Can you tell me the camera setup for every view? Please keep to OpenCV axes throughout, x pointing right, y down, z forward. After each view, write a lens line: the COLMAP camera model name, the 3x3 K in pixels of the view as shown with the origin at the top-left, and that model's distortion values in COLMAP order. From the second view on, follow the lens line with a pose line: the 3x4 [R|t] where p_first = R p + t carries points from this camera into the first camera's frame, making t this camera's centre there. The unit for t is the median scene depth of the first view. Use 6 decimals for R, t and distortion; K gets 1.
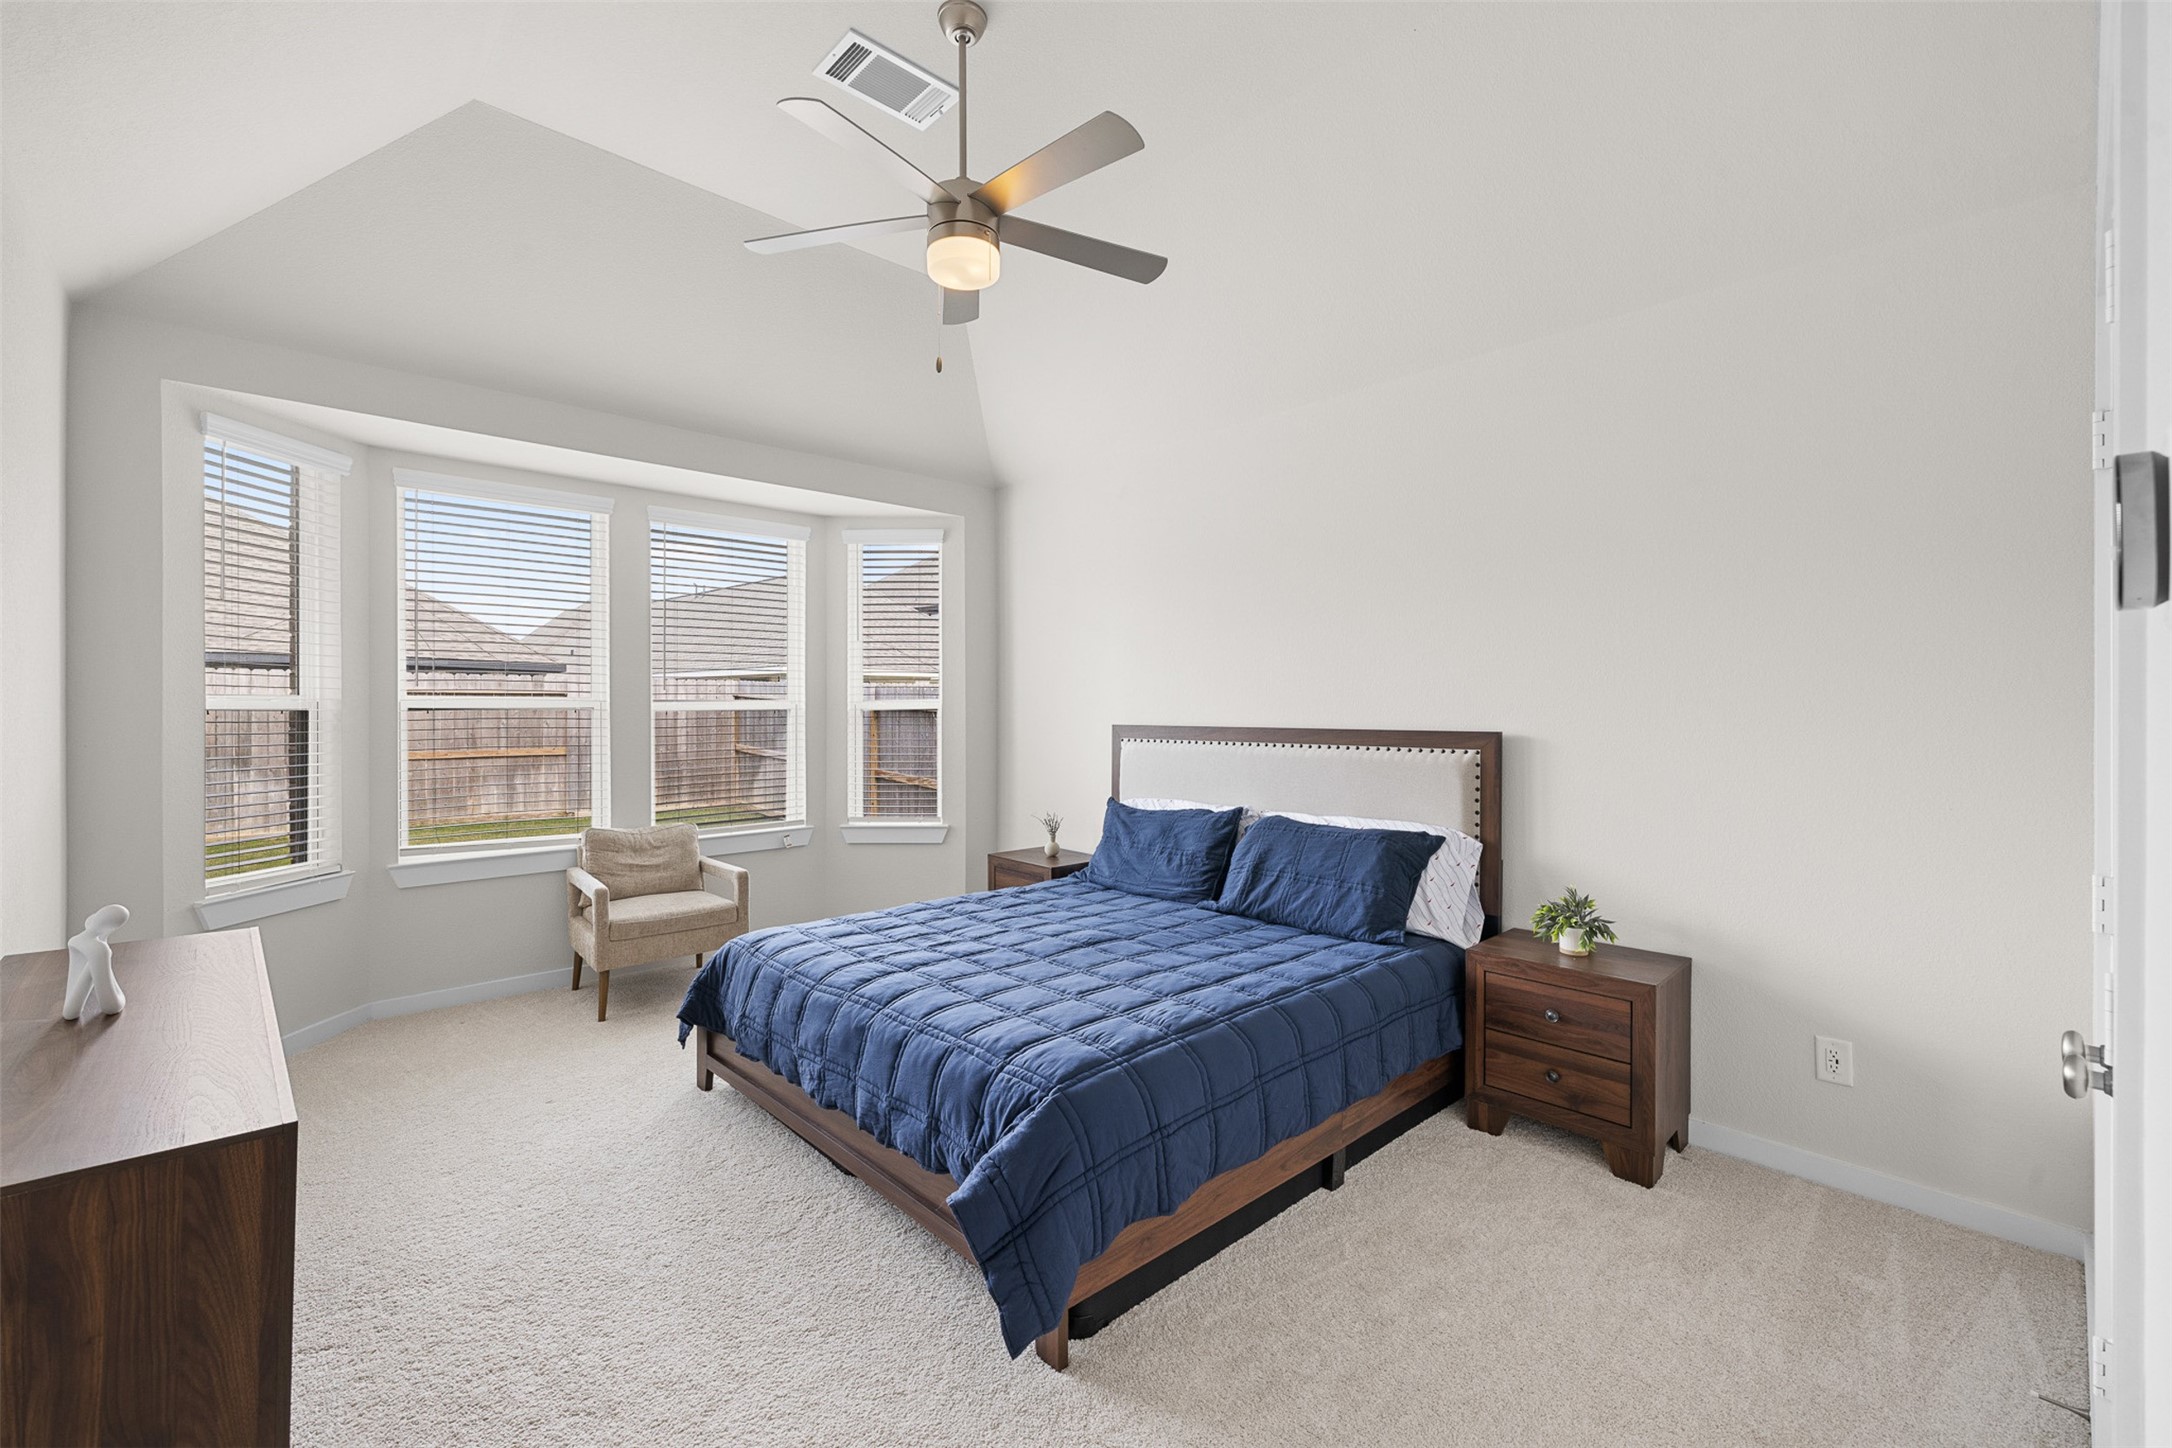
lens RADIAL K [[917.9, 0, 1089.7], [0, 917.9, 715.7], [0, 0, 1]] dist [-0.000772, 0.000522]
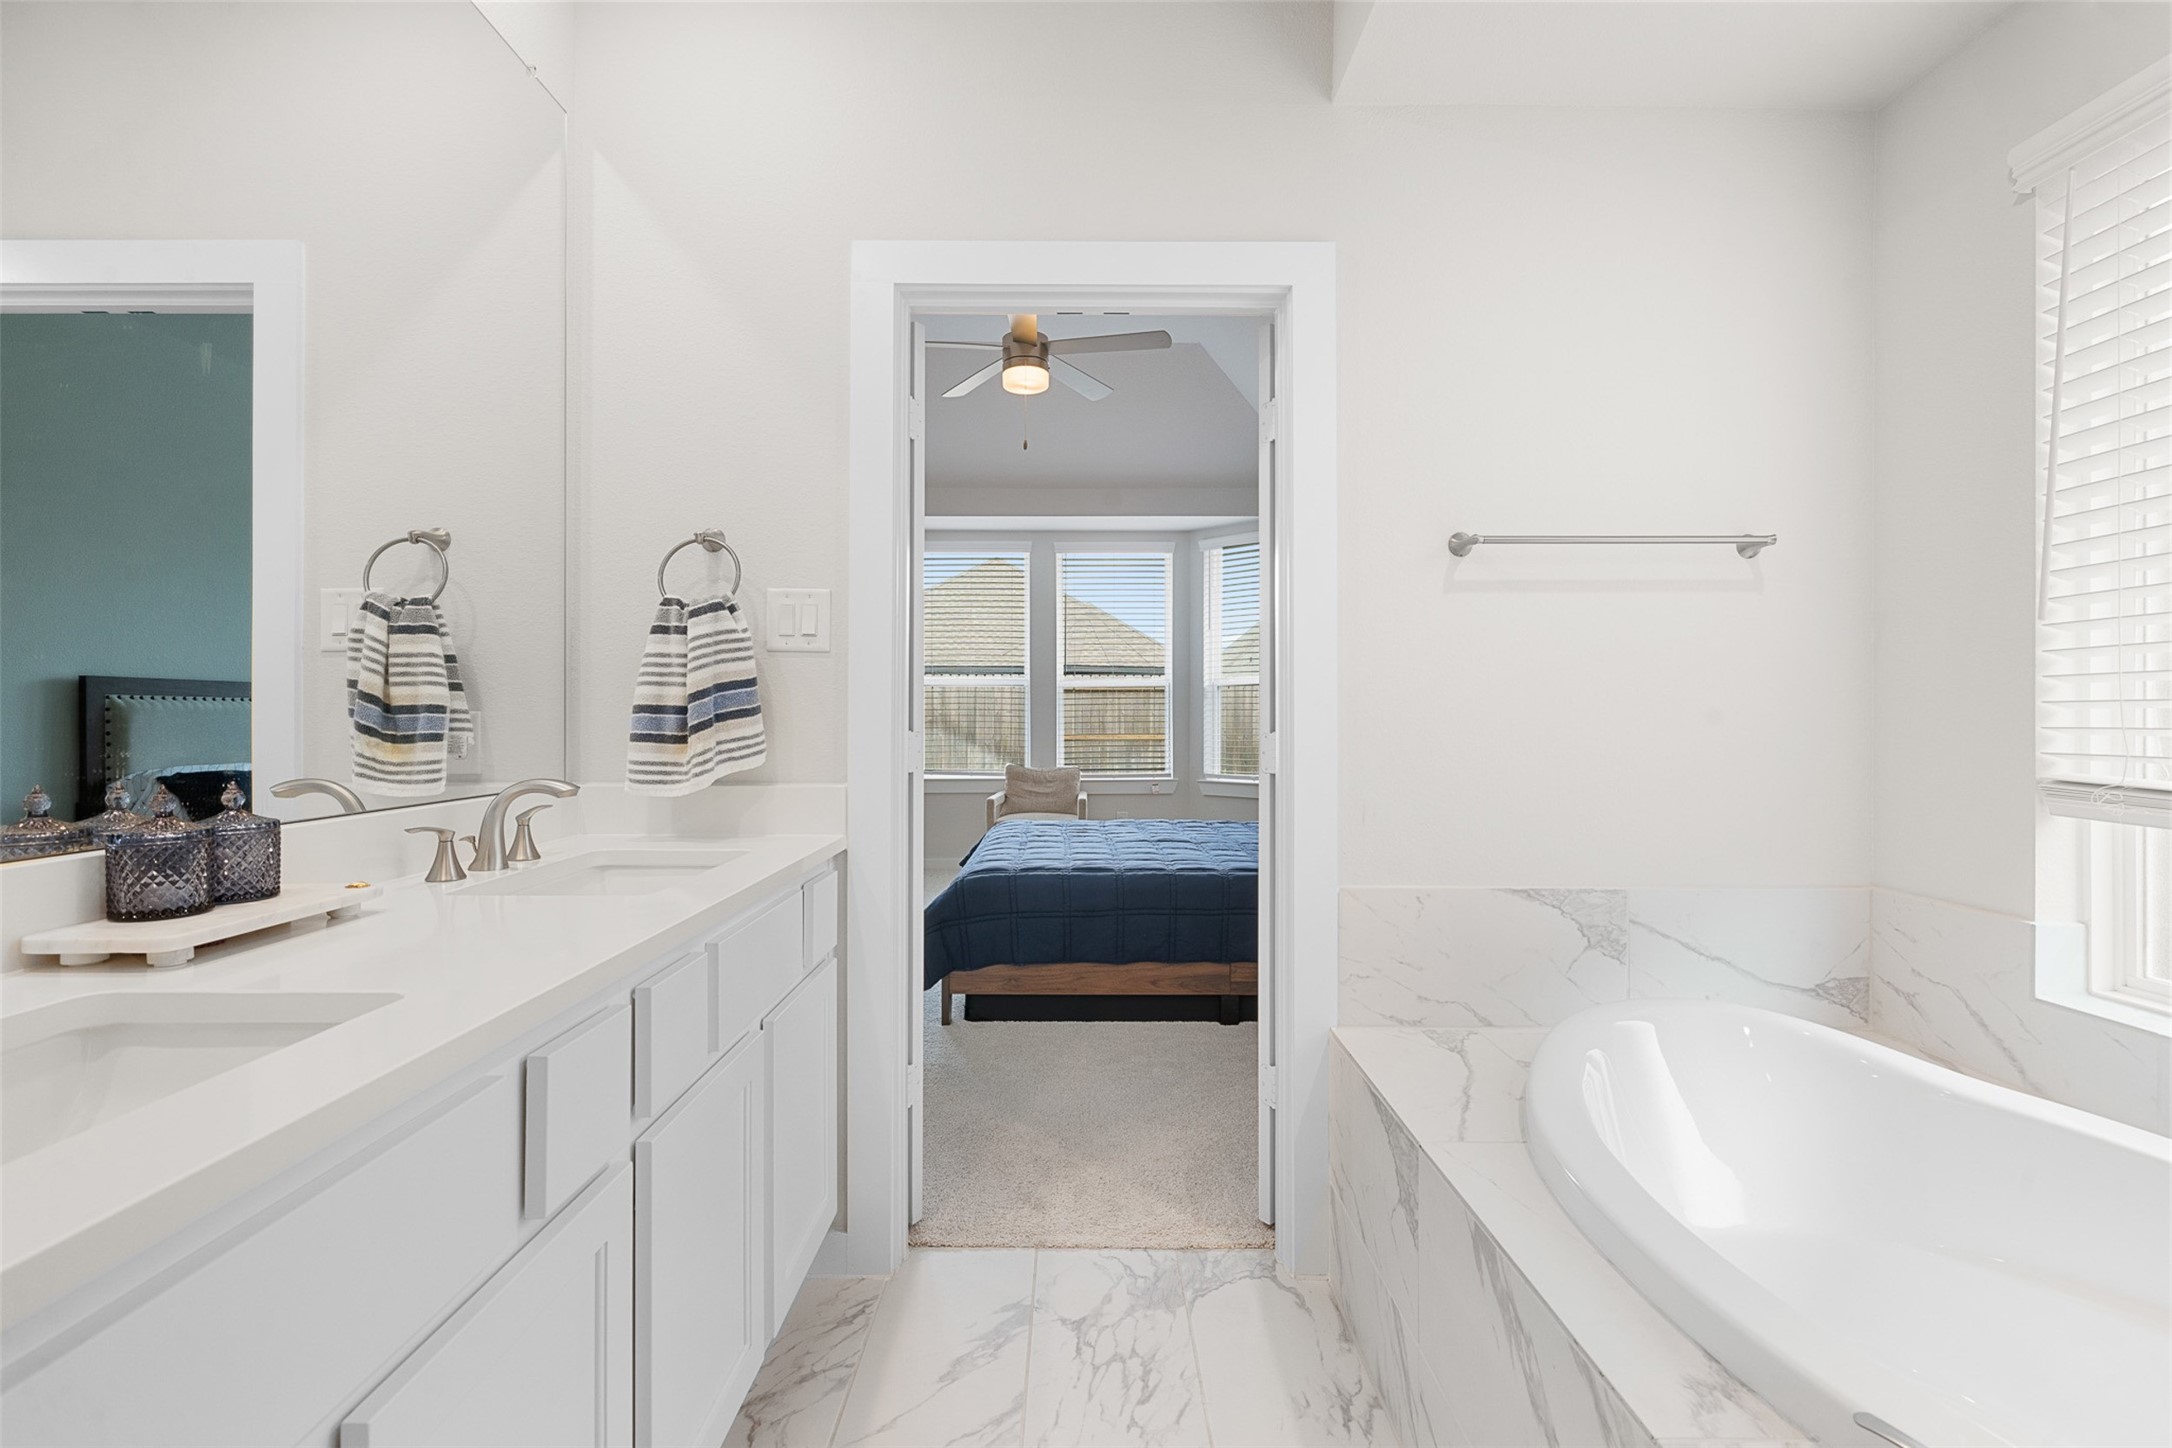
lens RADIAL K [[975.7, 0, 1076.2], [0, 975.7, 720.7], [0, 0, 1]] dist [-0.016870, 0.000145]
pose [[0.726722, 0.000333, -0.686932, 0.531402], [-0.002395, 0.999995, -0.002050, 0.045218], [0.686927, 0.003135, 0.726719, -0.072561]]
